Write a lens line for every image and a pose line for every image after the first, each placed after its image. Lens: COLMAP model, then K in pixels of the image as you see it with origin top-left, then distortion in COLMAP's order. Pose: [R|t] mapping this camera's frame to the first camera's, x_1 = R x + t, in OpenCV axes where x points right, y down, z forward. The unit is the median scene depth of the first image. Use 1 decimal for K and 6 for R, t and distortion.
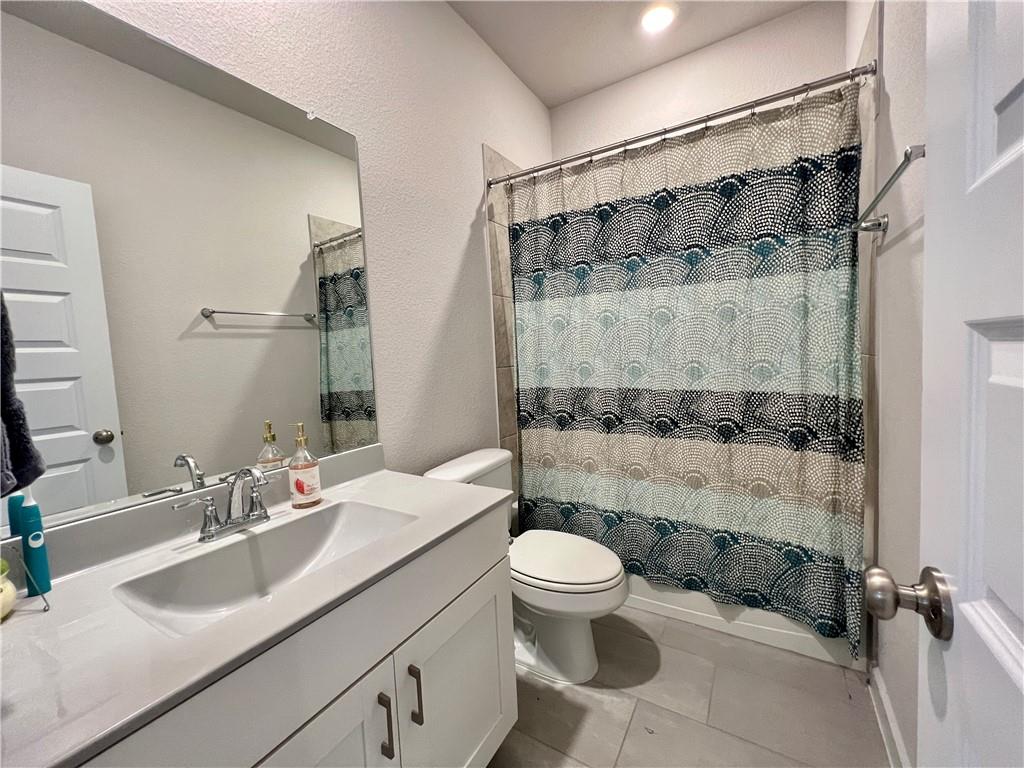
lens RADIAL K [[410.1, 0, 508.2], [0, 410.1, 386.6], [0, 0, 1]] dist [-0.001173, 0.000820]
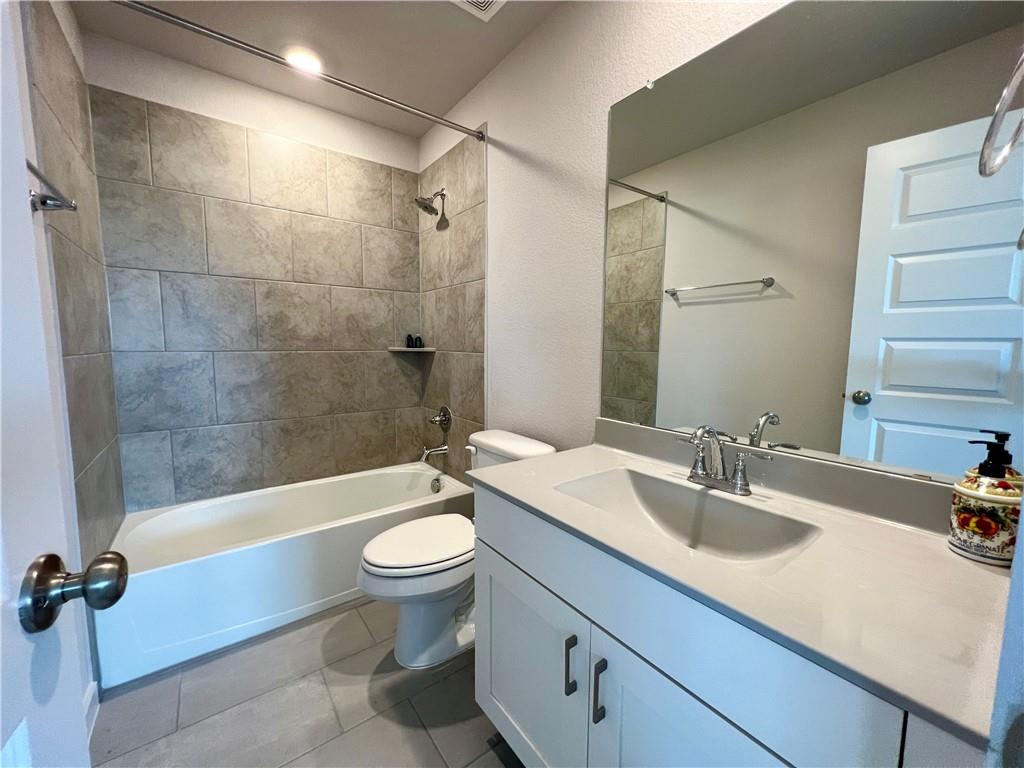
lens RADIAL K [[410.1, 0, 507.2], [0, 410.1, 384.7], [0, 0, 1]] dist [-0.001173, 0.000820]
pose [[-0.363320, 0.137869, -0.921407, 0.505241], [-0.049264, 0.984764, 0.166774, -0.062187], [0.930361, 0.105985, -0.350993, 0.878937]]
